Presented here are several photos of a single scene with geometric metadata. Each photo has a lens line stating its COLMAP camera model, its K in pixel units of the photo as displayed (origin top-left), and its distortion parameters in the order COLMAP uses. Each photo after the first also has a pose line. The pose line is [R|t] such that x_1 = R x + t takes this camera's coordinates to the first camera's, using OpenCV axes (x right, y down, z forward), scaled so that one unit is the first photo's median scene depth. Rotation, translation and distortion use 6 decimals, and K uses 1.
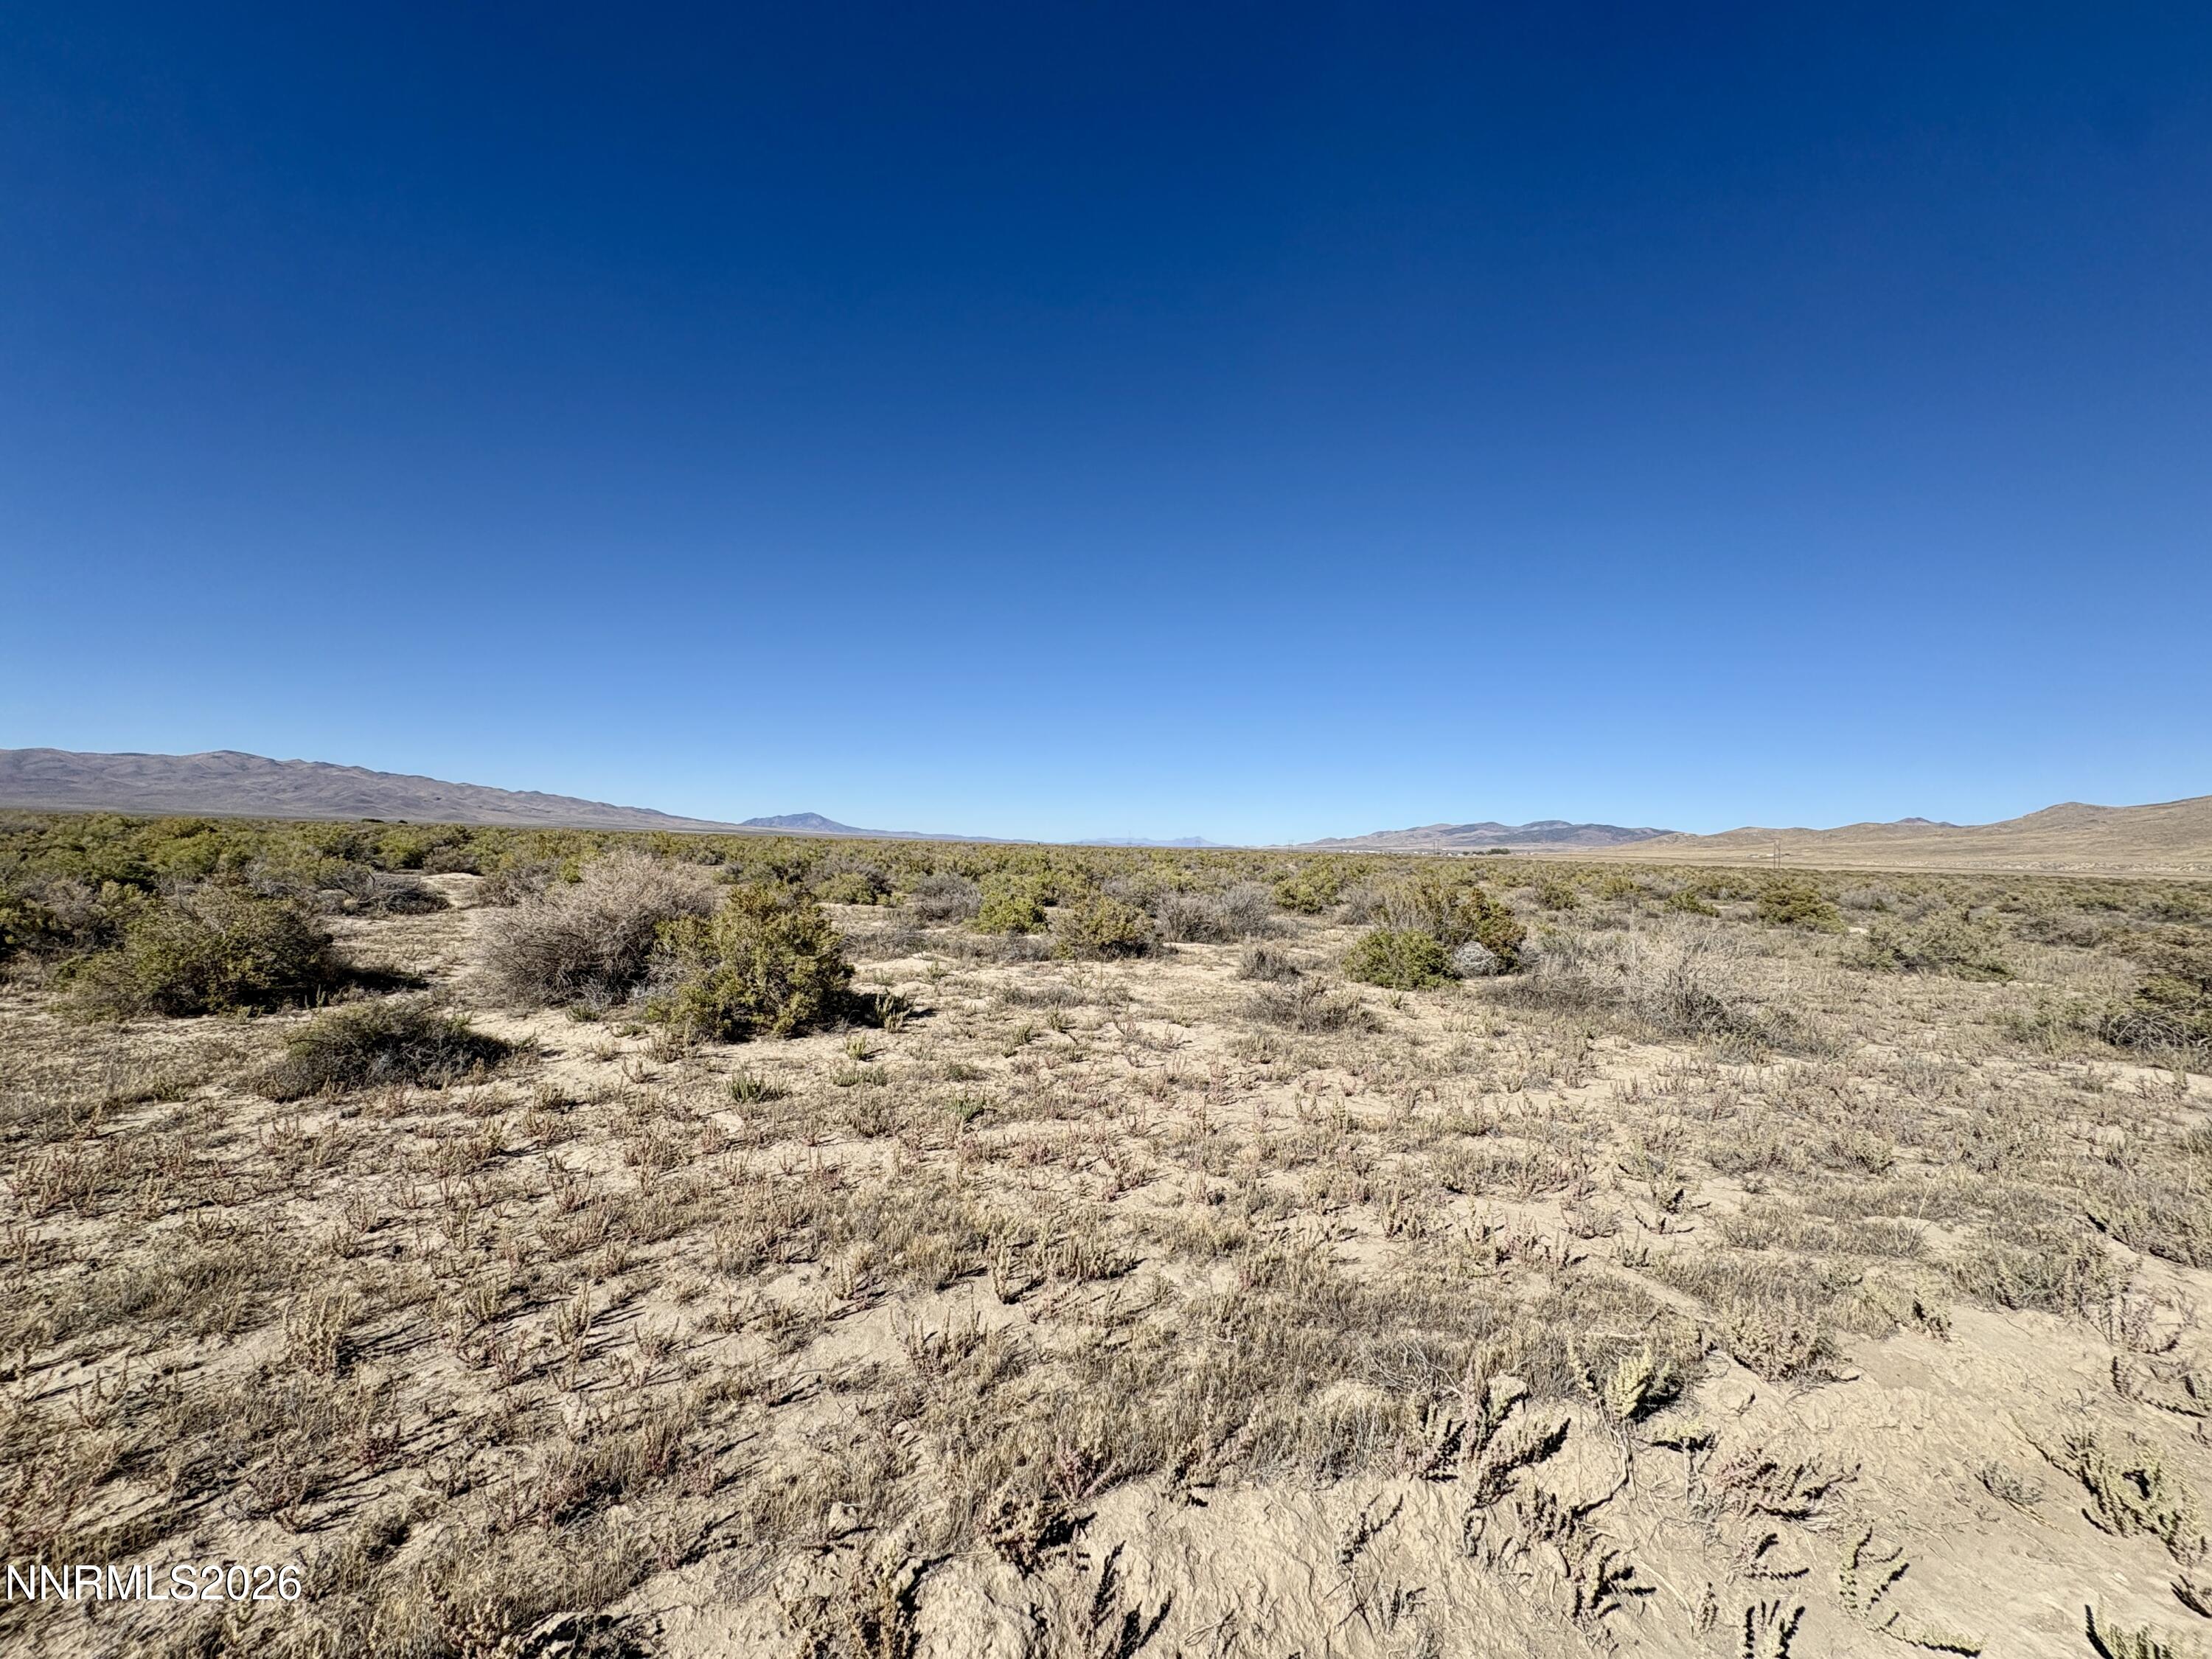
lens RADIAL K [[877.0, 0, 1103.1], [0, 877.0, 829.6], [0, 0, 1]] dist [-0.001320, 0.000341]
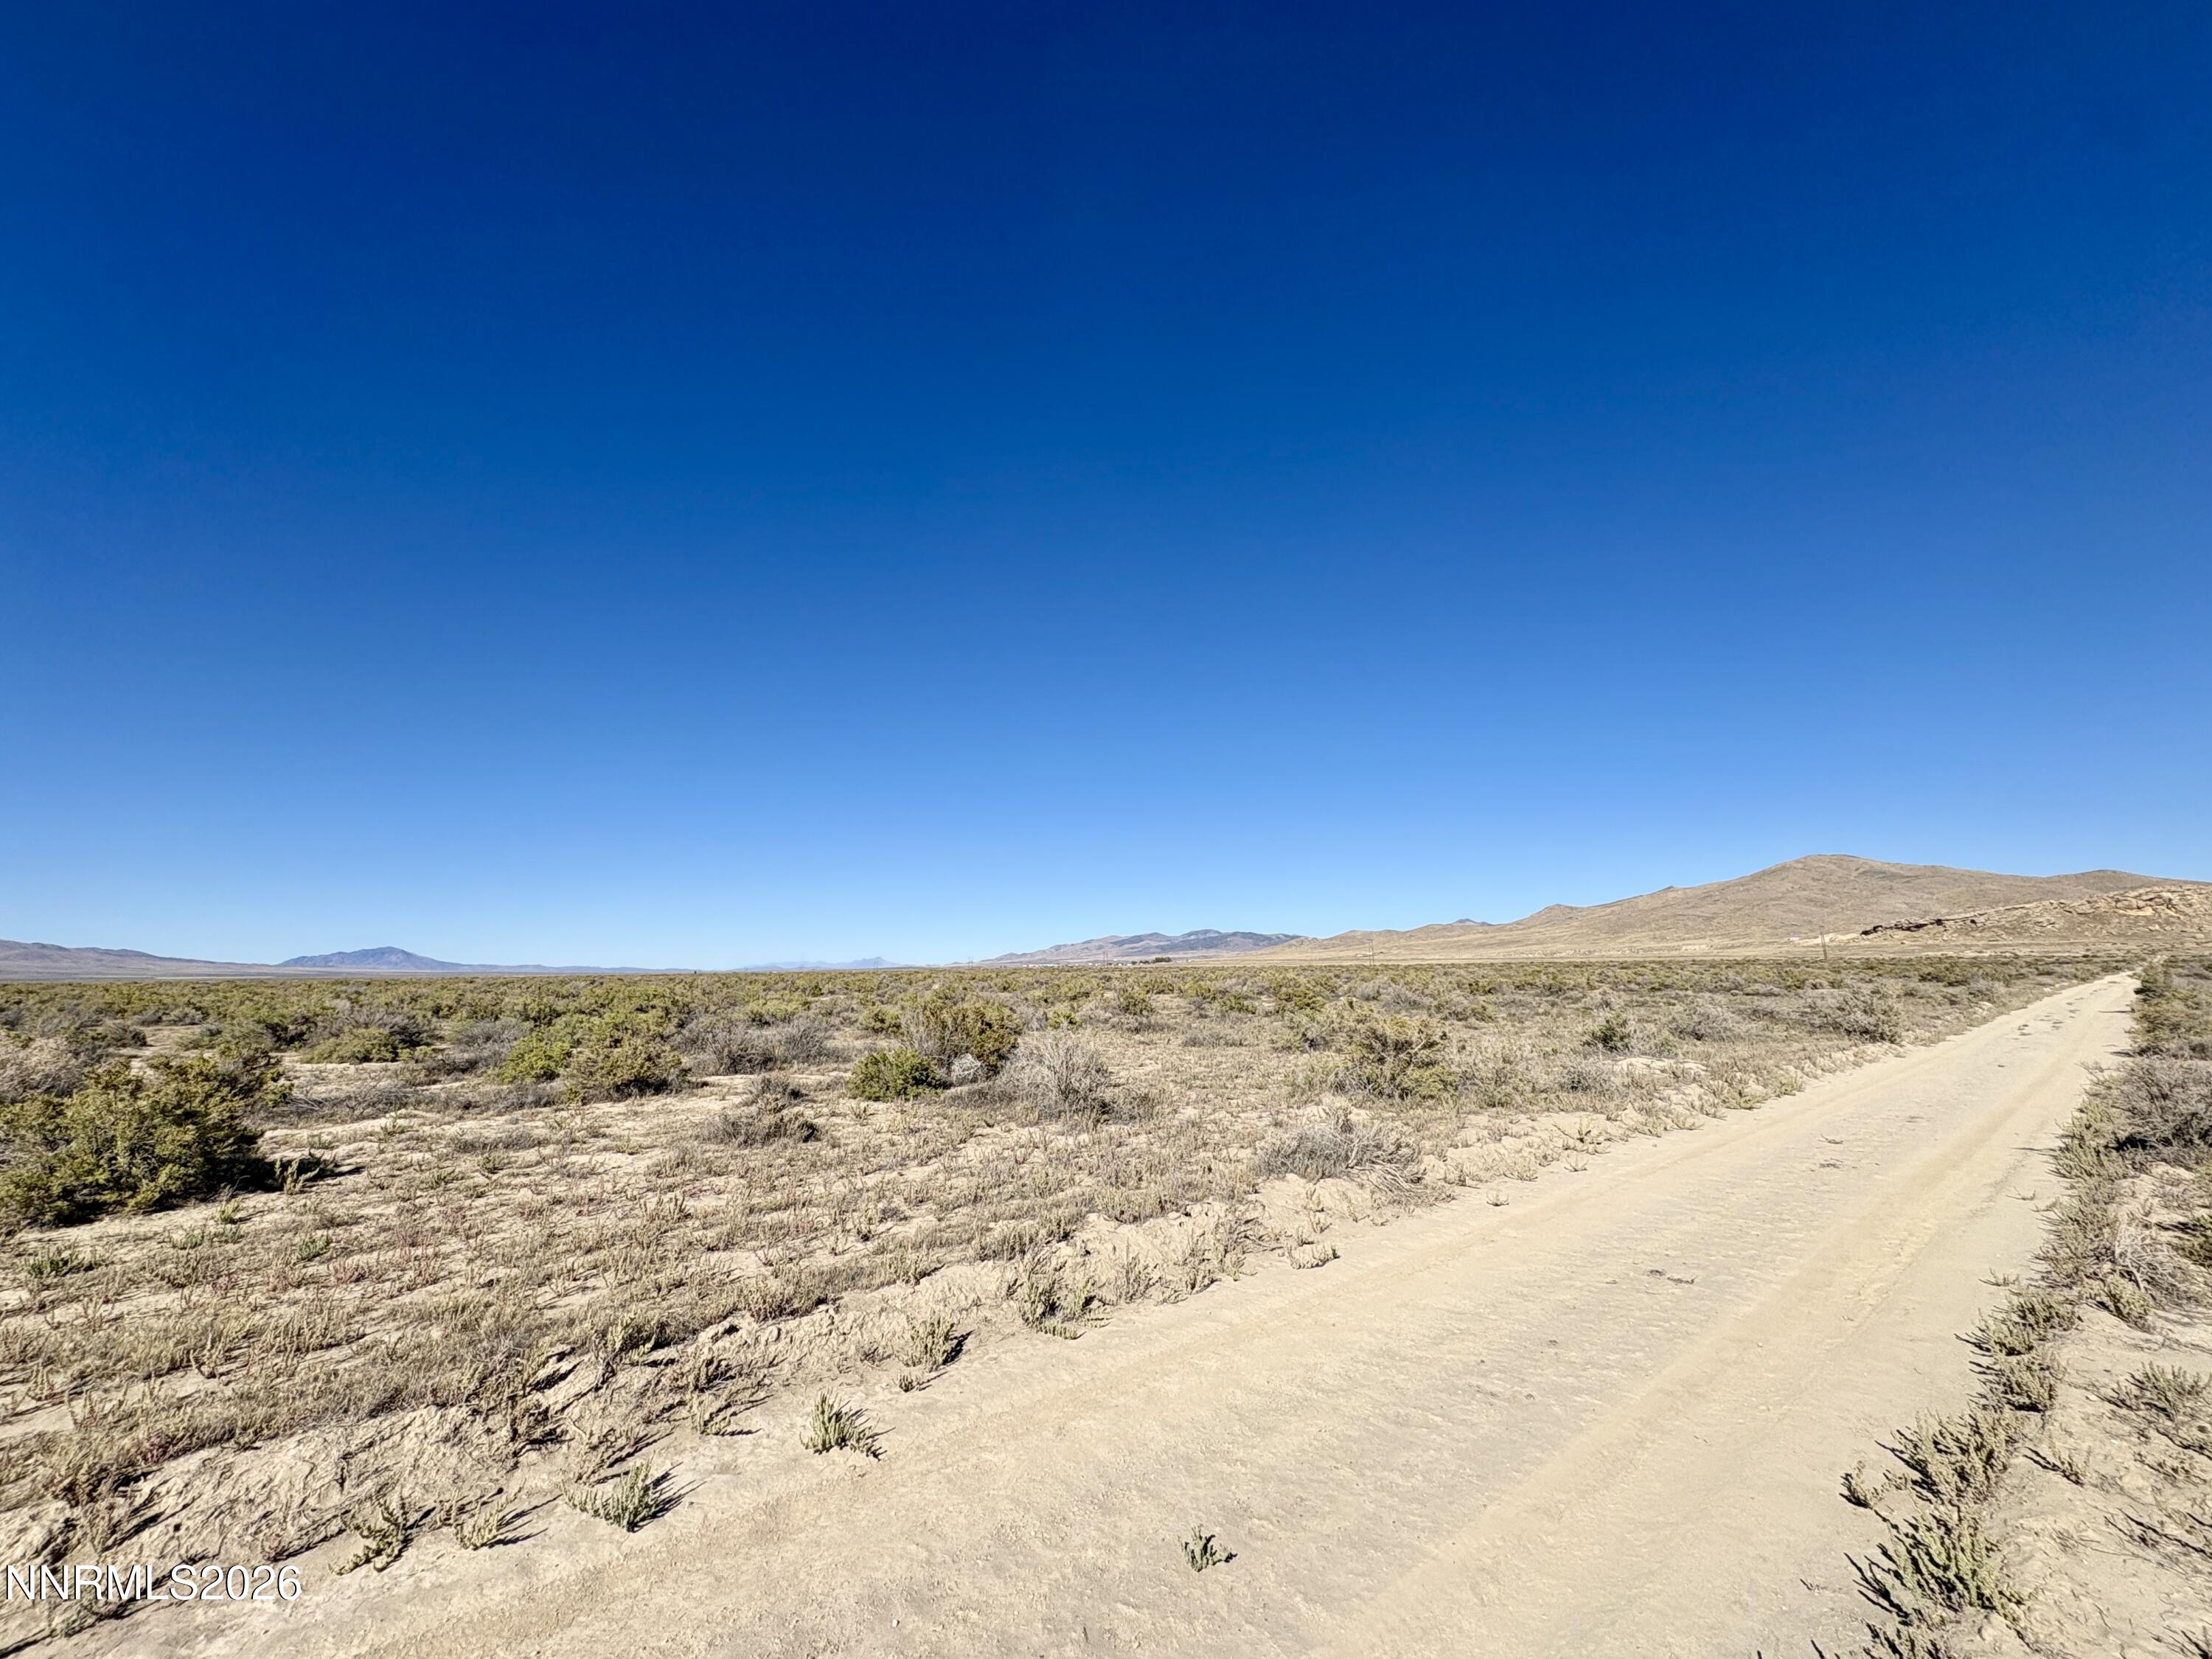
lens RADIAL K [[877.0, 0, 1103.1], [0, 877.0, 829.6], [0, 0, 1]] dist [-0.001320, 0.000341]
pose [[0.936163, 0.010525, 0.351408, 0.195952], [0.036406, 0.991276, -0.126675, -0.018190], [-0.349676, 0.131382, 0.927613, -0.231973]]
